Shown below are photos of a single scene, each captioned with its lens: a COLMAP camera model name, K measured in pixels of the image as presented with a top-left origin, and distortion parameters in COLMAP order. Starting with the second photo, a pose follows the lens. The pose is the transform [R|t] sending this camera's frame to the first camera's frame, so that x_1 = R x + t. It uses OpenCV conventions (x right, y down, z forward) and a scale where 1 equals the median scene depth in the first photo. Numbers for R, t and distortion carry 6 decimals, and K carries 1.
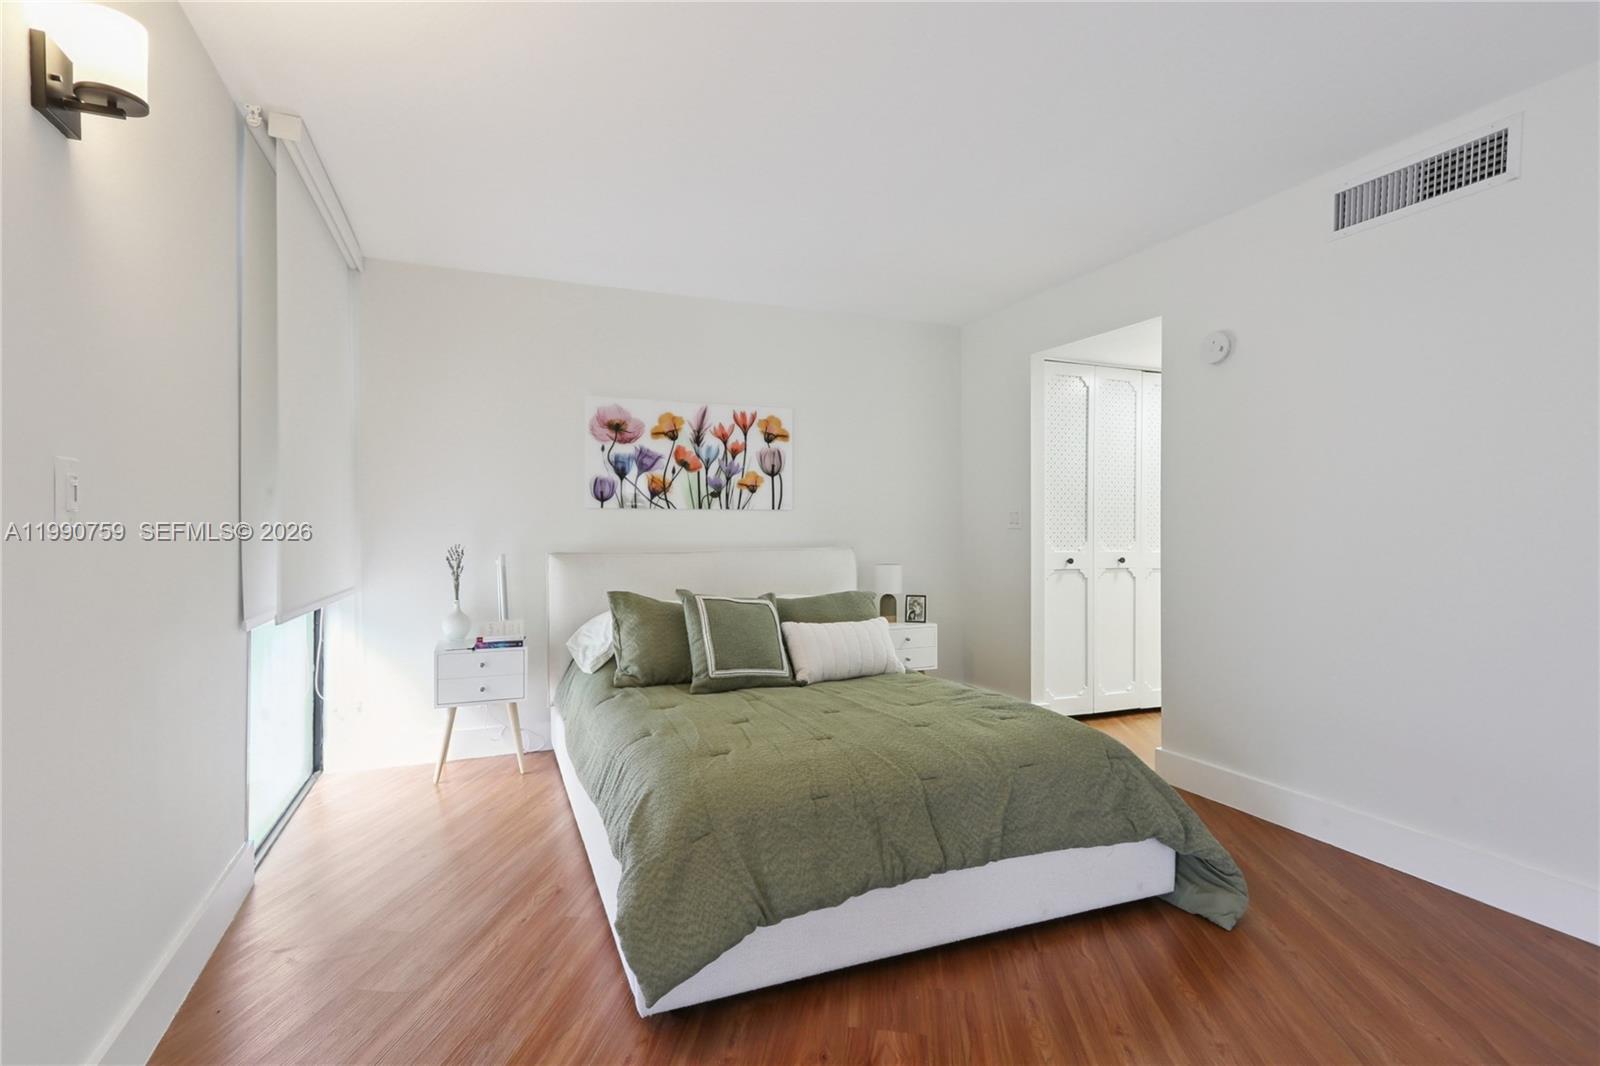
lens RADIAL K [[748.4, 0, 798.5], [0, 748.4, 528.4], [0, 0, 1]] dist [0.013627, -0.000078]
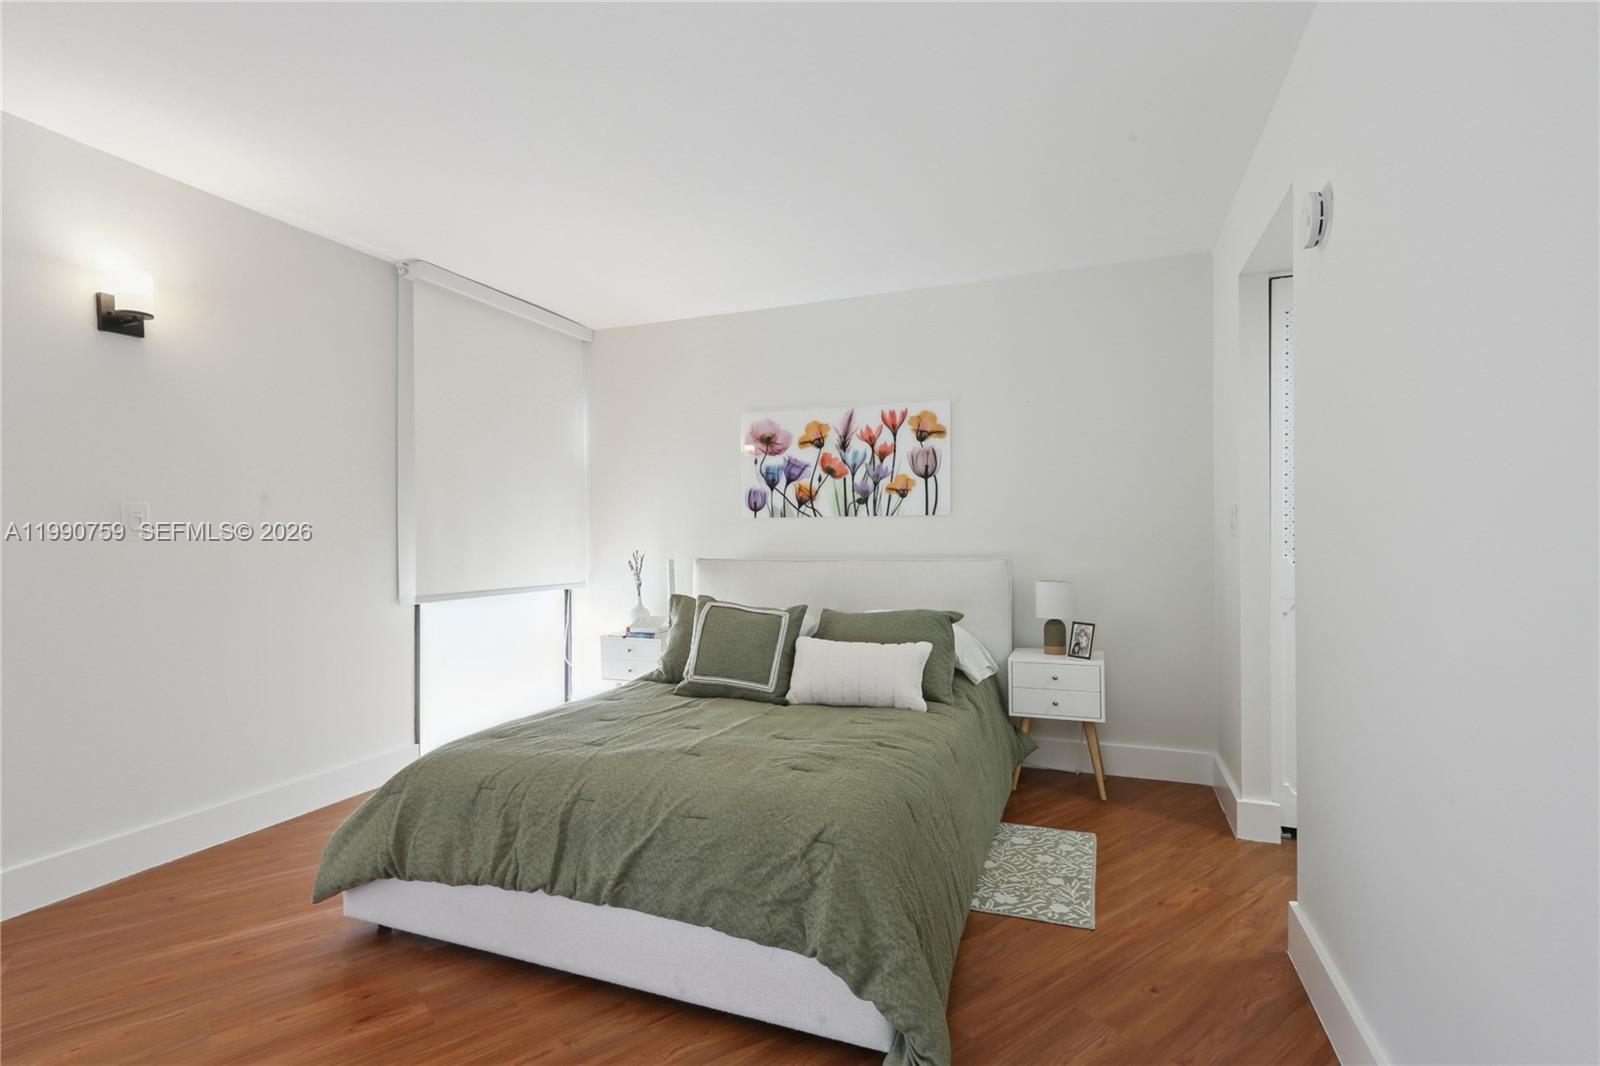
lens RADIAL K [[778.3, 0, 800.0], [0, 778.3, 533.0], [0, 0, 1]] dist [-0.000430, -0.000057]
pose [[0.725104, -0.005040, -0.688621, 0.519096], [0.003819, 0.999987, -0.003298, -0.001420], [0.688629, -0.000239, 0.725114, 0.229027]]
